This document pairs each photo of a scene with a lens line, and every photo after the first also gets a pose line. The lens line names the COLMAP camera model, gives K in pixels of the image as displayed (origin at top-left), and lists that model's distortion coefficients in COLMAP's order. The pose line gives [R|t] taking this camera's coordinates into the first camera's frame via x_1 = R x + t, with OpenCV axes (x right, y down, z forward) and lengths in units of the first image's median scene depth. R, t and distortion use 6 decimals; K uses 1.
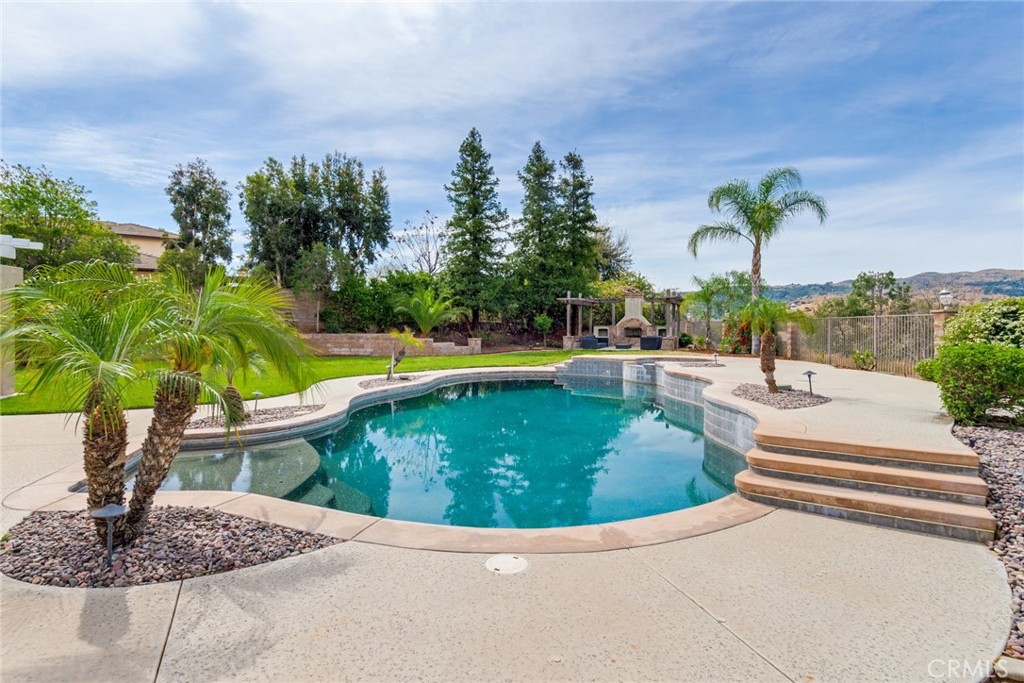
lens RADIAL K [[541.4, 0, 512.8], [0, 541.4, 338.7], [0, 0, 1]] dist [0.001379, 0.000206]
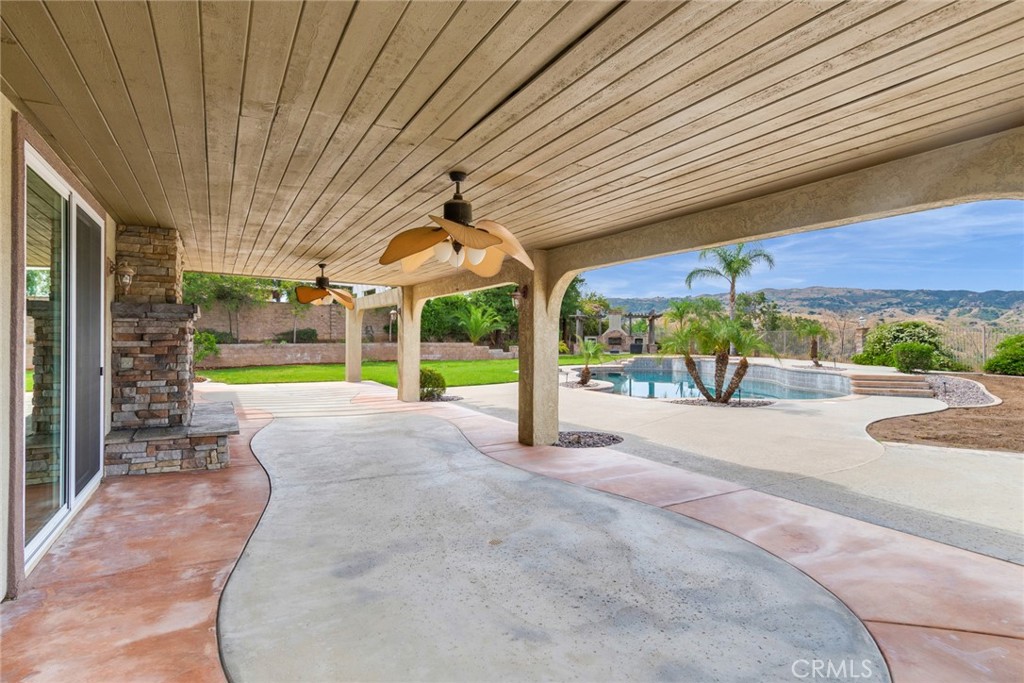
lens RADIAL K [[541.4, 0, 511.8], [0, 541.4, 340.5], [0, 0, 1]] dist [0.001379, 0.000206]
pose [[0.977708, -0.003310, 0.209942, -0.365560], [0.006508, 0.999873, -0.014543, 0.005138], [-0.209867, 0.015585, 0.977606, -0.270630]]
